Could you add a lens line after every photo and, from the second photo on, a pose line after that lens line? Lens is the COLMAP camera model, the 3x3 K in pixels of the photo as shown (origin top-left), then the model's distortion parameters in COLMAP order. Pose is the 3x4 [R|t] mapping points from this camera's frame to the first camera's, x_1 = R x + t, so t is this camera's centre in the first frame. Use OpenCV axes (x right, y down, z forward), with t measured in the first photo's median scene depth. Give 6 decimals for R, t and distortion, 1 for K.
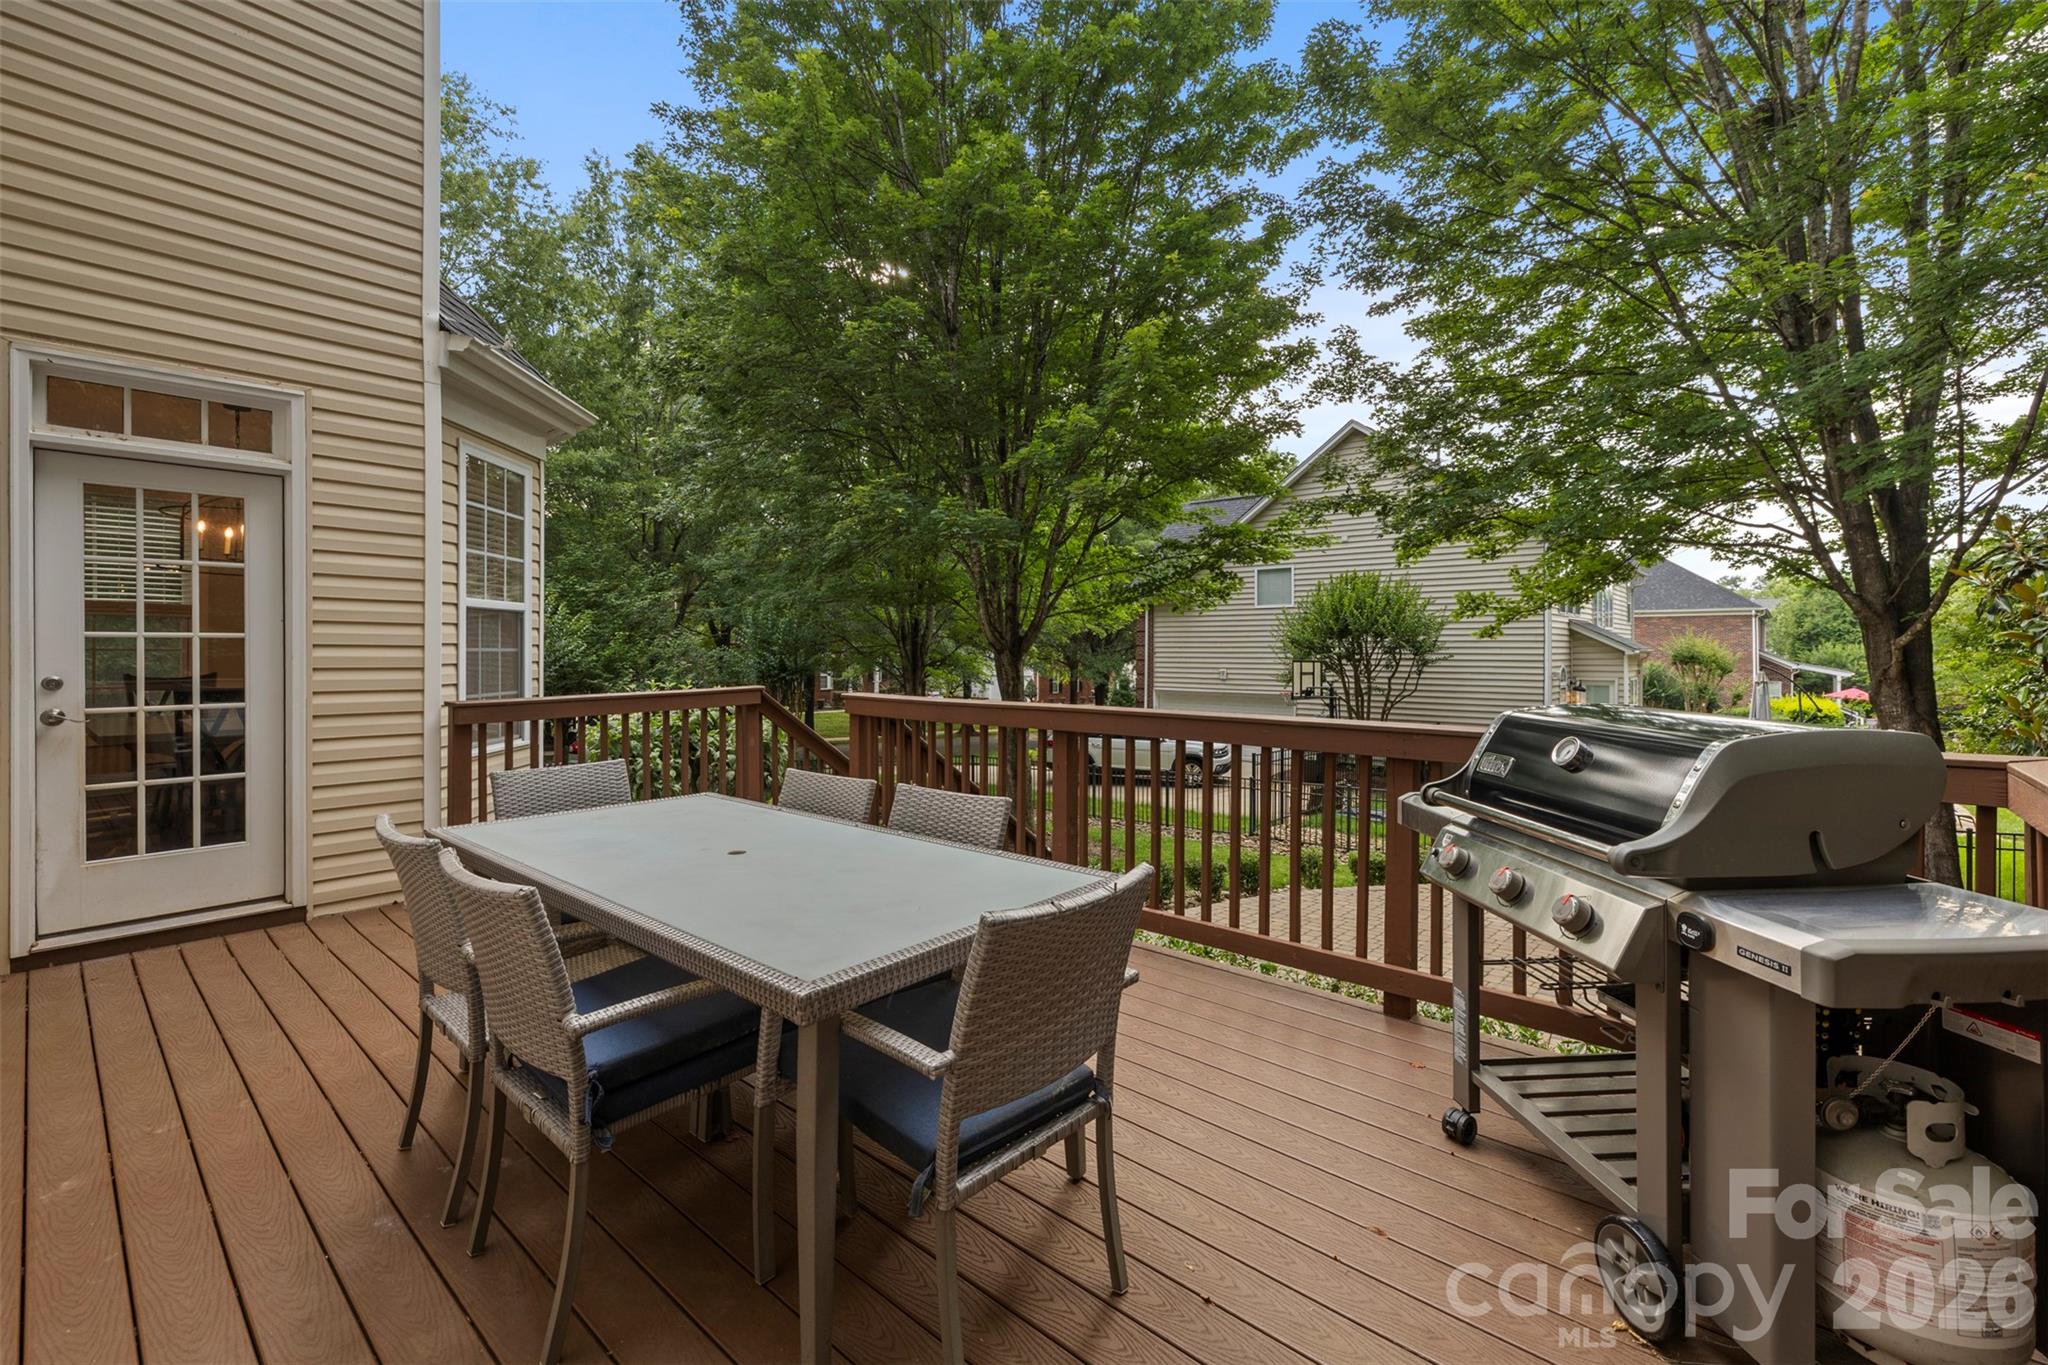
lens RADIAL K [[892.2, 0, 1029.7], [0, 892.2, 665.4], [0, 0, 1]] dist [0.004145, 0.000335]
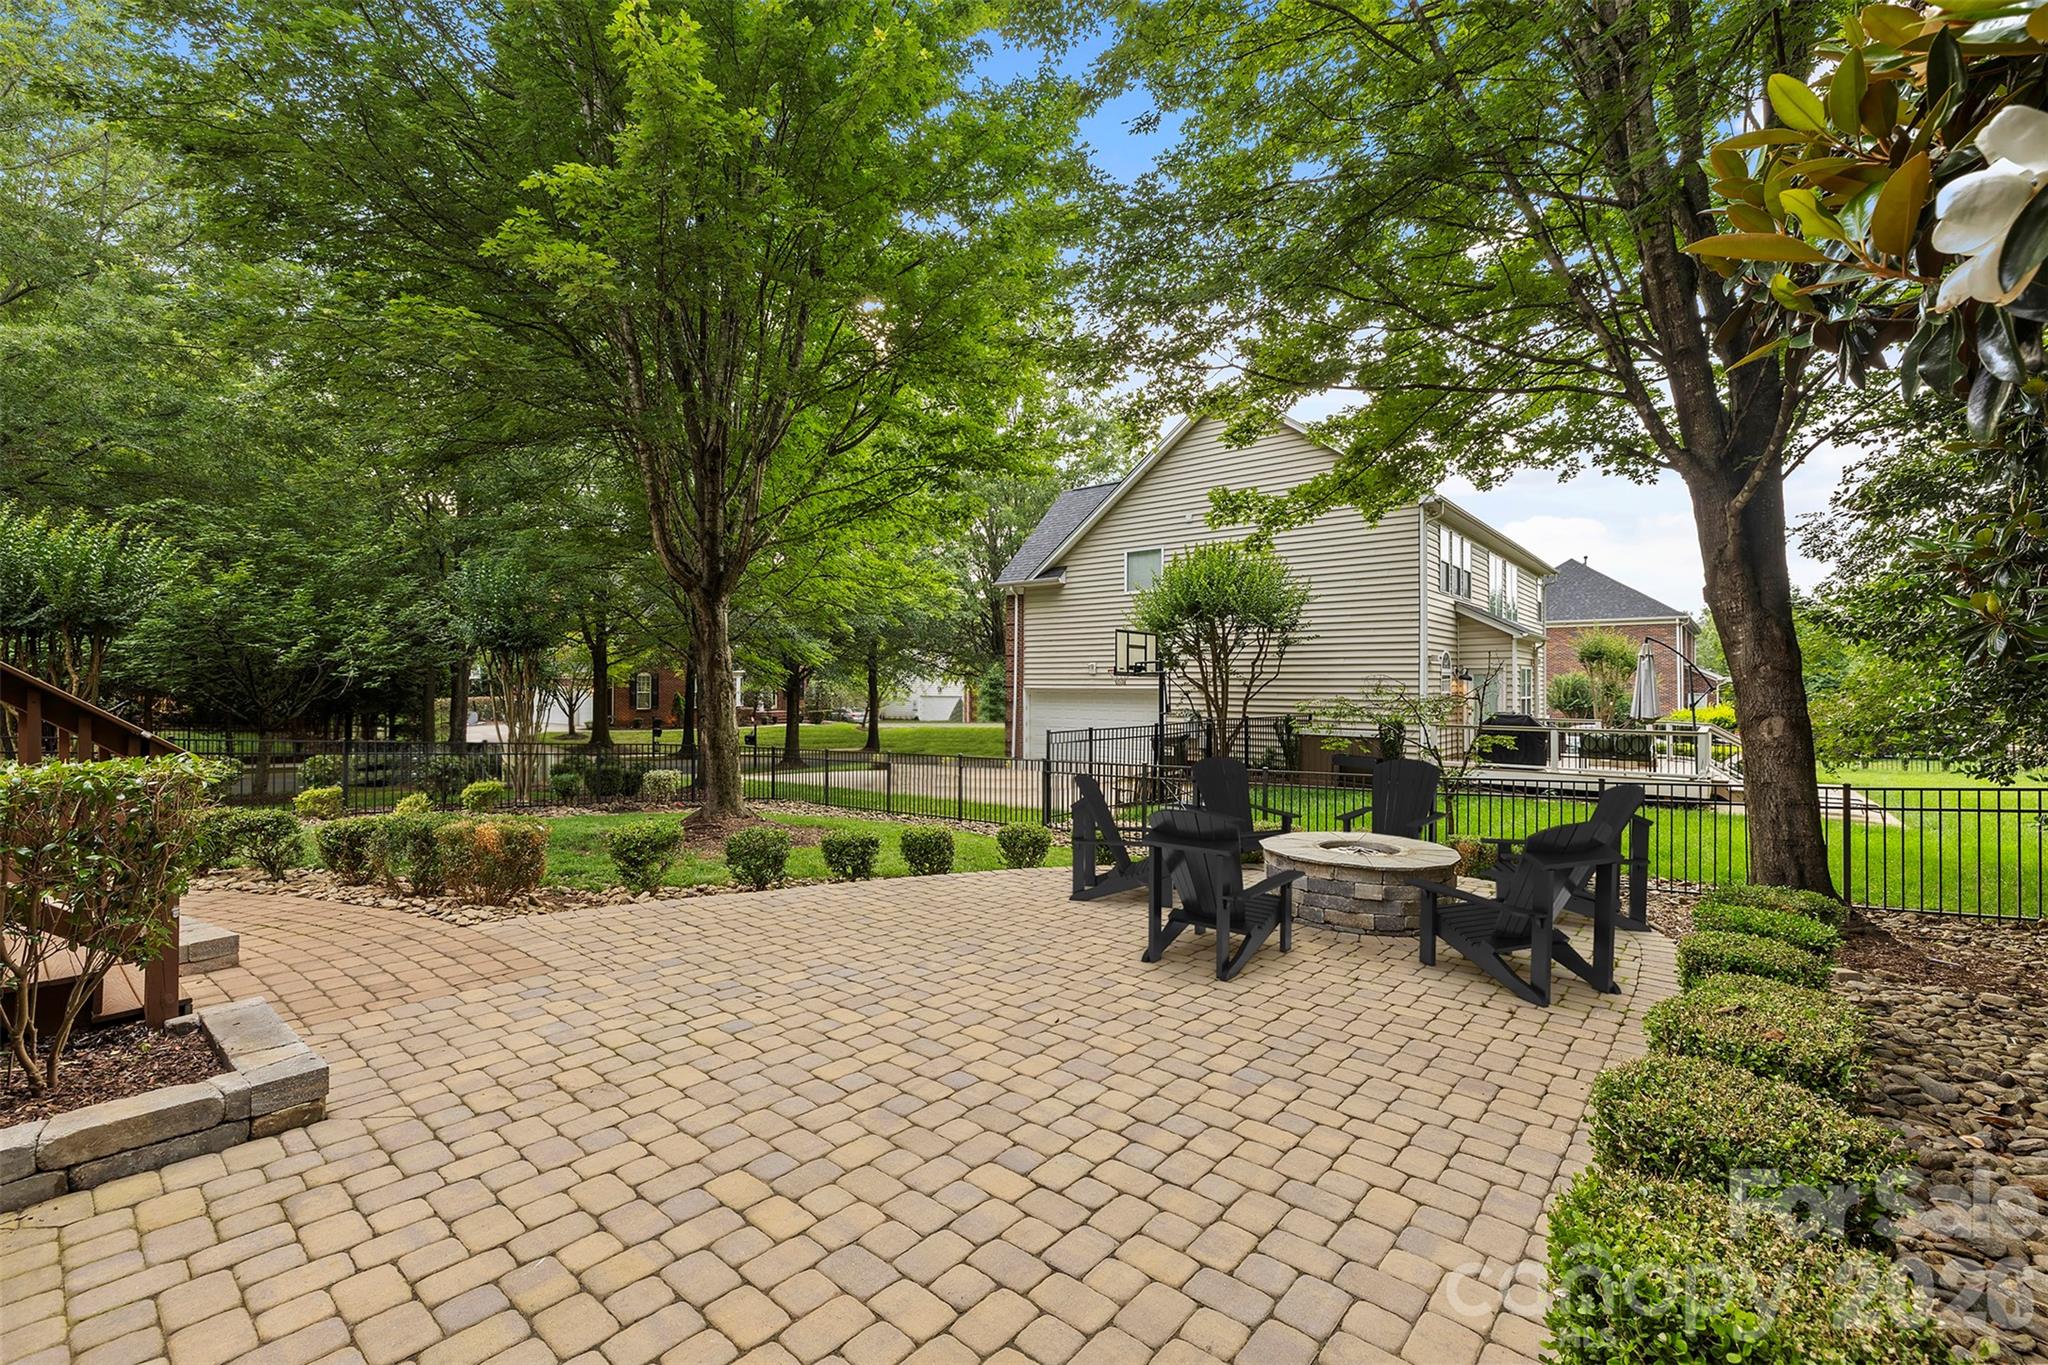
lens RADIAL K [[892.2, 0, 1026.5], [0, 892.2, 686.9], [0, 0, 1]] dist [0.004145, 0.000335]
pose [[0.999414, 0.002197, 0.034153, 0.150045], [-0.001772, 0.999921, -0.012469, 0.050904], [-0.034177, 0.012401, 0.999339, 0.120977]]
